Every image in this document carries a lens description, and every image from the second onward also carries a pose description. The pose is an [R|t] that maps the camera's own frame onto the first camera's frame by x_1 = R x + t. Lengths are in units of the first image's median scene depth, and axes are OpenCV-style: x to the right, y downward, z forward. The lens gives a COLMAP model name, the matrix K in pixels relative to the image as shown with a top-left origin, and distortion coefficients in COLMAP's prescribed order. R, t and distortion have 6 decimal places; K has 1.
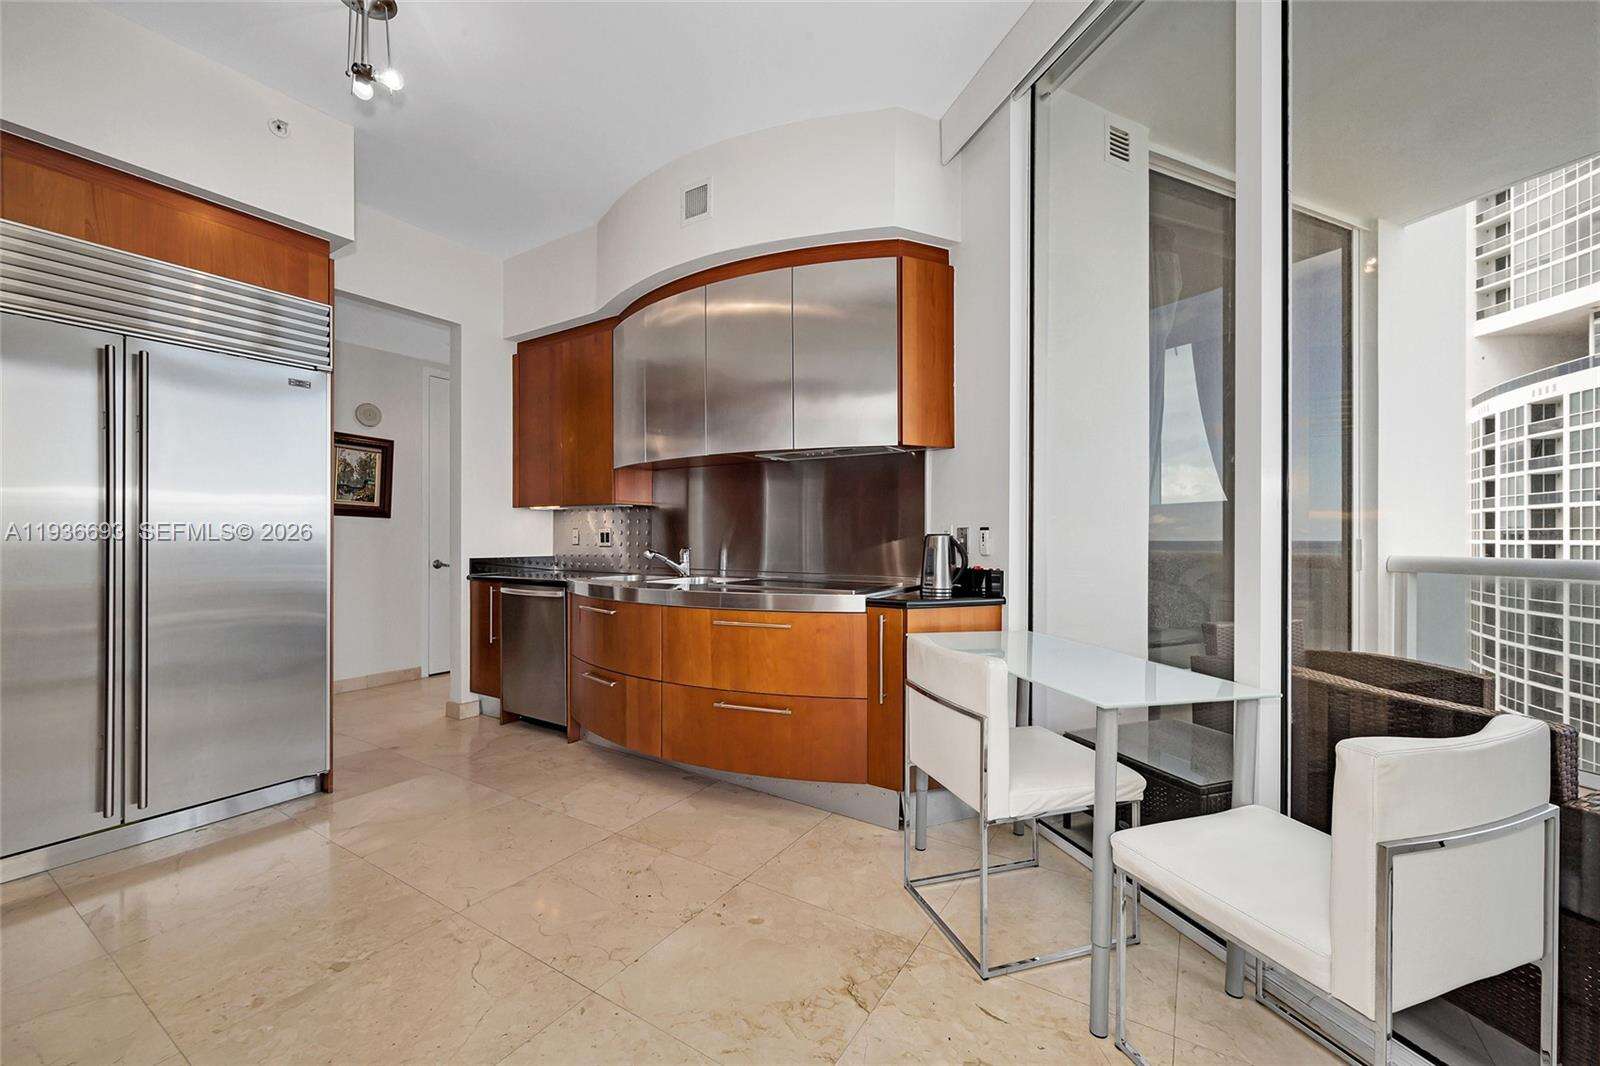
lens RADIAL K [[628.8, 0, 790.9], [0, 628.8, 532.5], [0, 0, 1]] dist [0.000602, 0.000038]
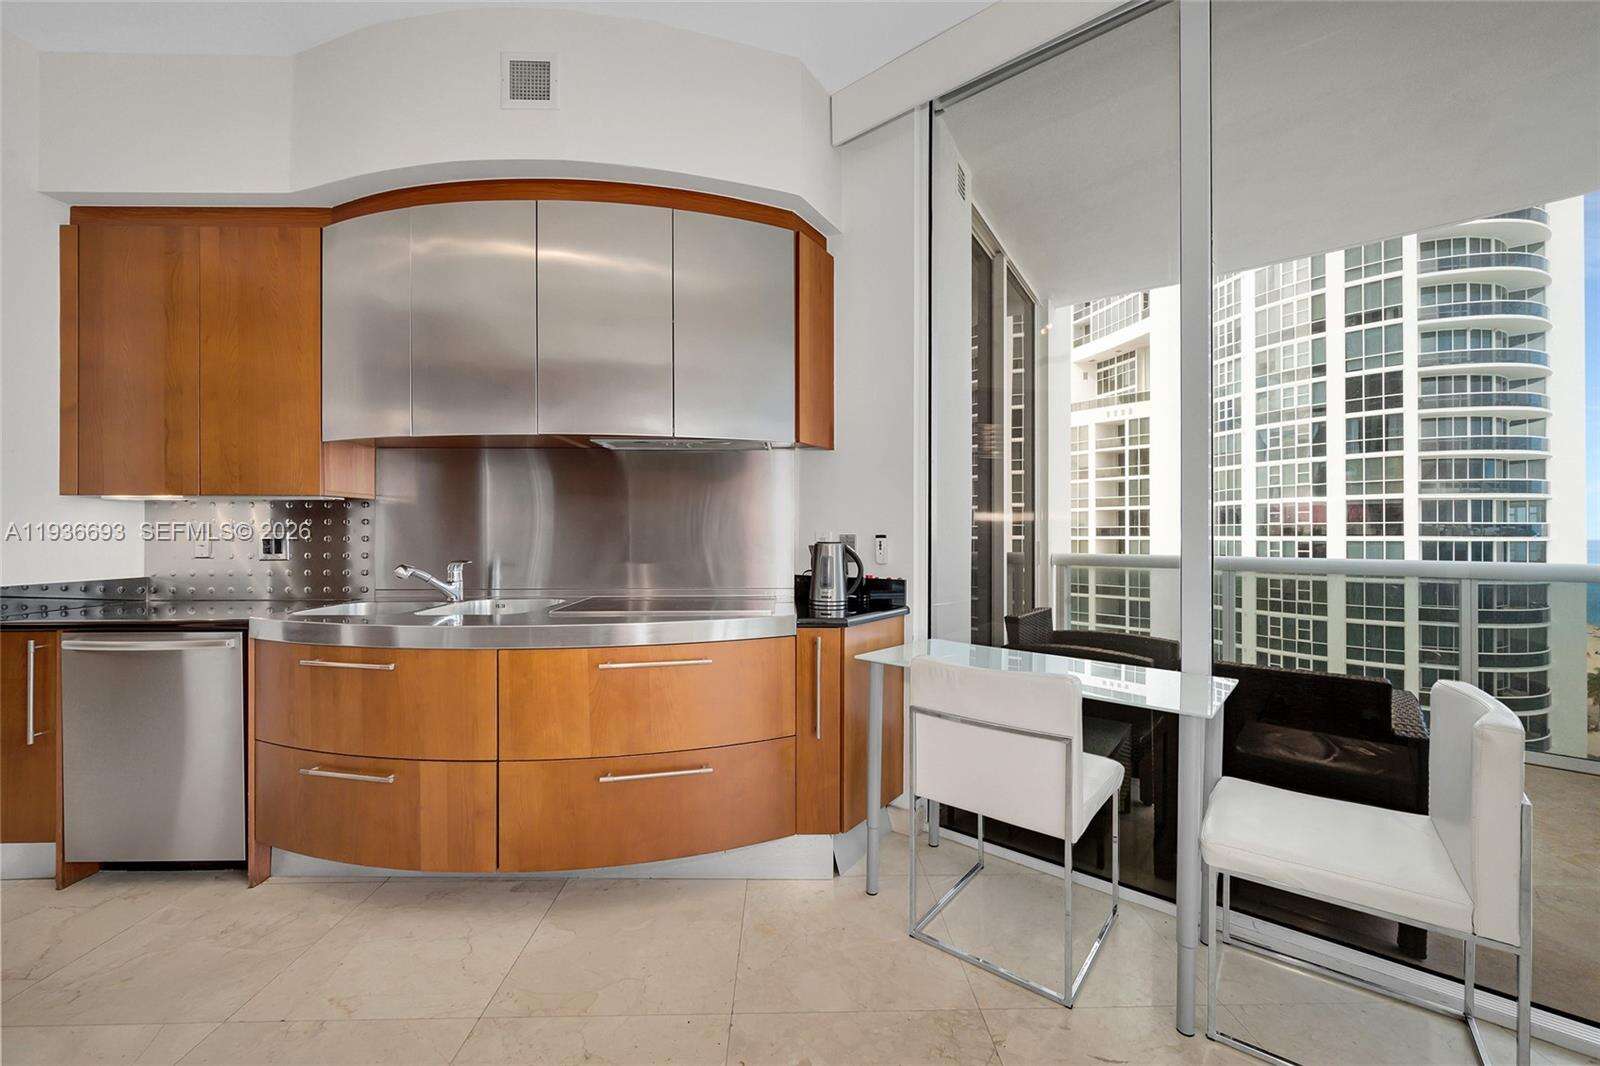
lens RADIAL K [[627.2, 0, 792.8], [0, 627.2, 532.0], [0, 0, 1]] dist [-0.021513, 0.010041]
pose [[0.830384, 0.001932, 0.557189, -0.299433], [-0.001867, 0.999998, -0.000685, -0.010670], [-0.557189, -0.000472, 0.830386, 0.247742]]
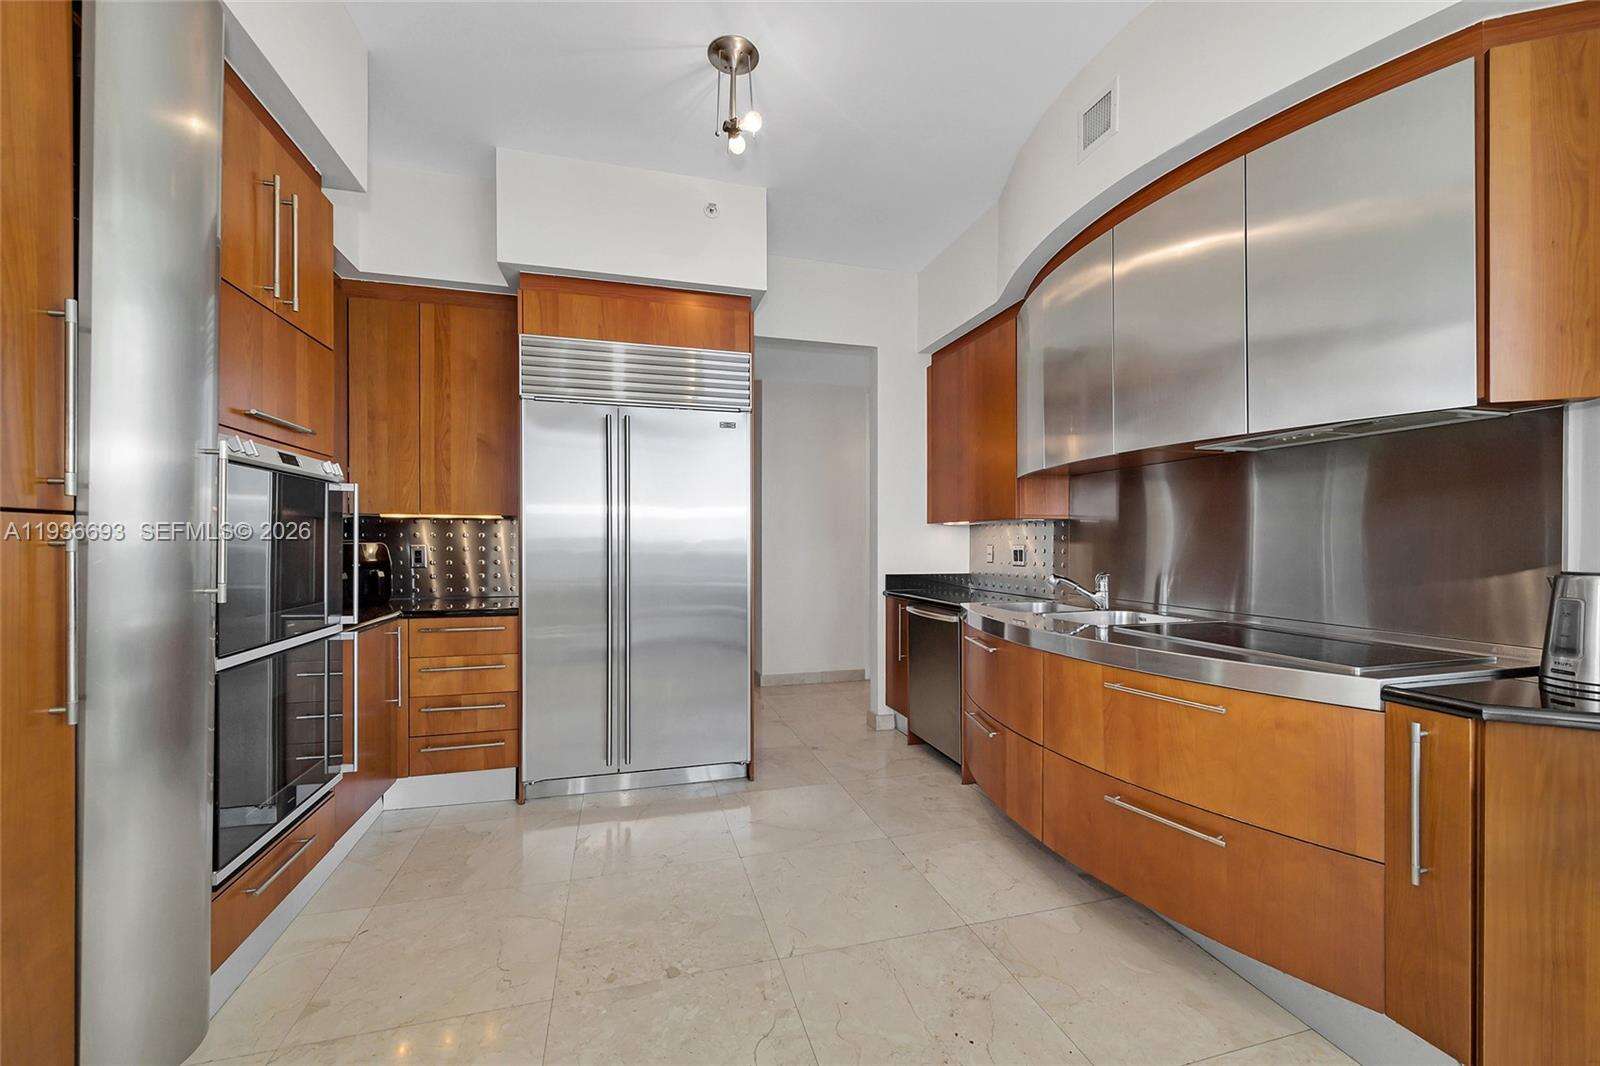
lens RADIAL K [[625.9, 0, 803.5], [0, 625.9, 542.4], [0, 0, 1]] dist [-0.002001, -0.000460]
pose [[0.753101, 0.001479, -0.657903, 0.080418], [0.002722, 0.999982, 0.005364, -0.023219], [0.657899, -0.005831, 0.753084, 0.199800]]
